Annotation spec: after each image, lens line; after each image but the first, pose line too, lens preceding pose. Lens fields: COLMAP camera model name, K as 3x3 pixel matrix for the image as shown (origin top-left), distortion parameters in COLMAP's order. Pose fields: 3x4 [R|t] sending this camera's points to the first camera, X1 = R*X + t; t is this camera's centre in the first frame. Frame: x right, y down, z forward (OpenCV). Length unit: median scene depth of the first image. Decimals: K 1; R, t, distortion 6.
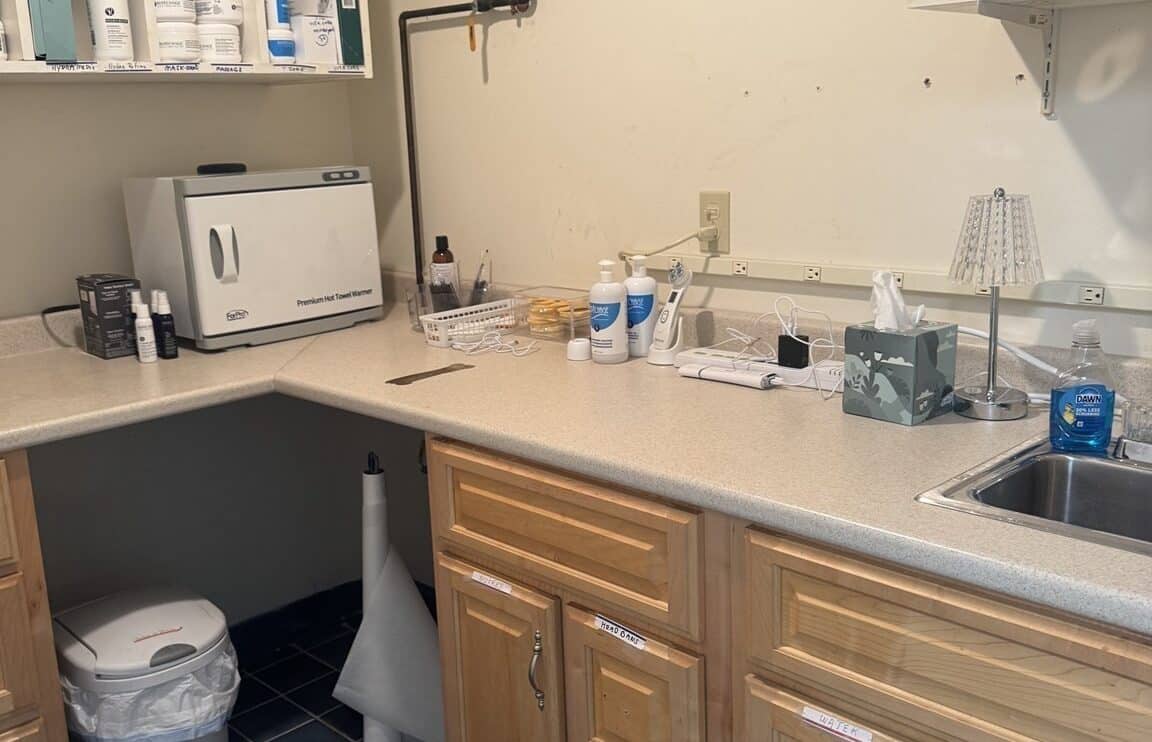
lens RADIAL K [[1080.0, 0, 562.2], [0, 1080.0, 376.8], [0, 0, 1]] dist [0.179395, -0.378797]
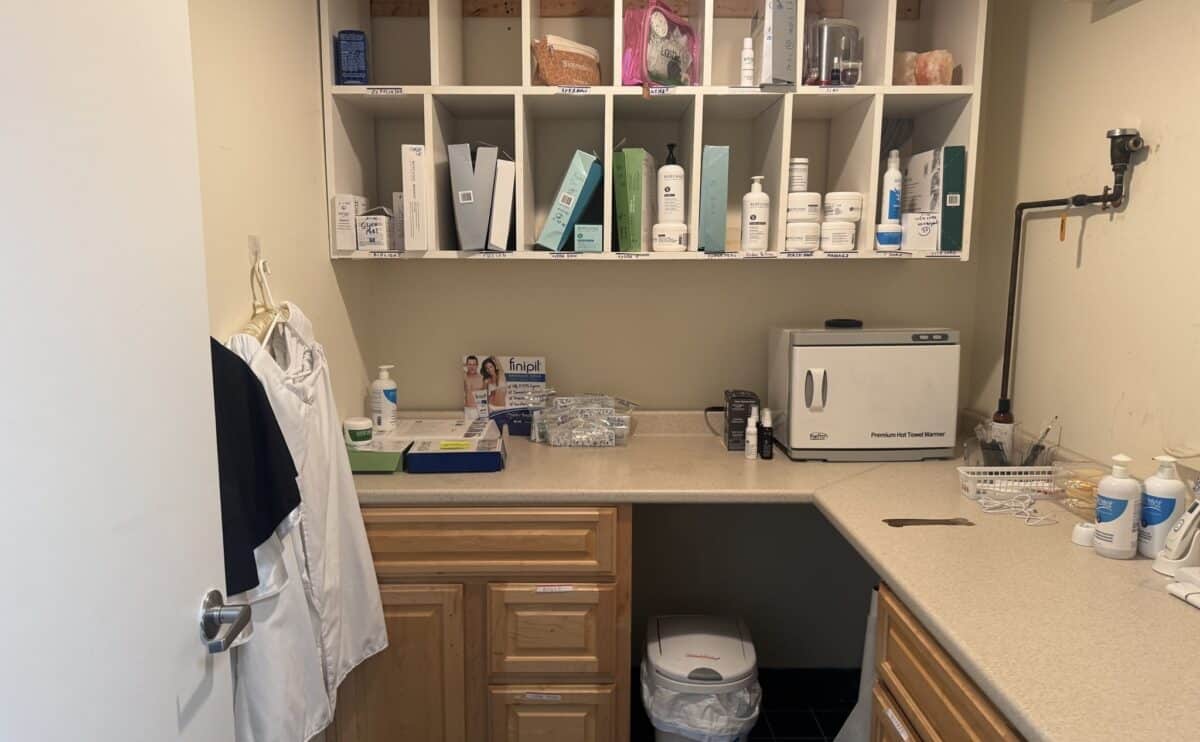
lens RADIAL K [[841.6, 0, 601.4], [0, 841.6, 376.4], [0, 0, 1]] dist [0.138782, -0.224545]
pose [[0.717180, 0.136508, -0.683388, 0.230395], [-0.186241, 0.982504, 0.000808, -0.091140], [0.671541, 0.126695, 0.730055, 0.086000]]
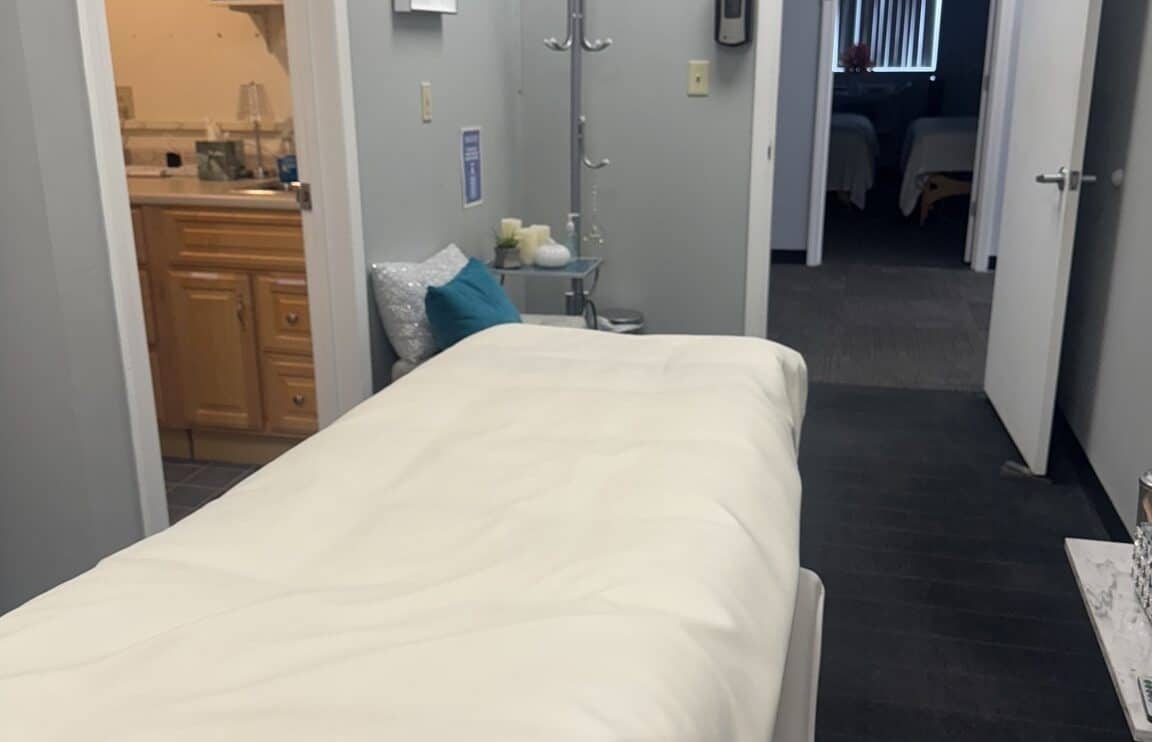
lens RADIAL K [[1082.7, 0, 567.9], [0, 1082.7, 370.6], [0, 0, 1]] dist [0.174504, -0.365566]
pose [[0.855510, -0.113089, 0.505286, -0.241388], [0.093247, 0.993552, 0.064491, 0.290467], [-0.509321, -0.008056, 0.860539, -1.138700]]
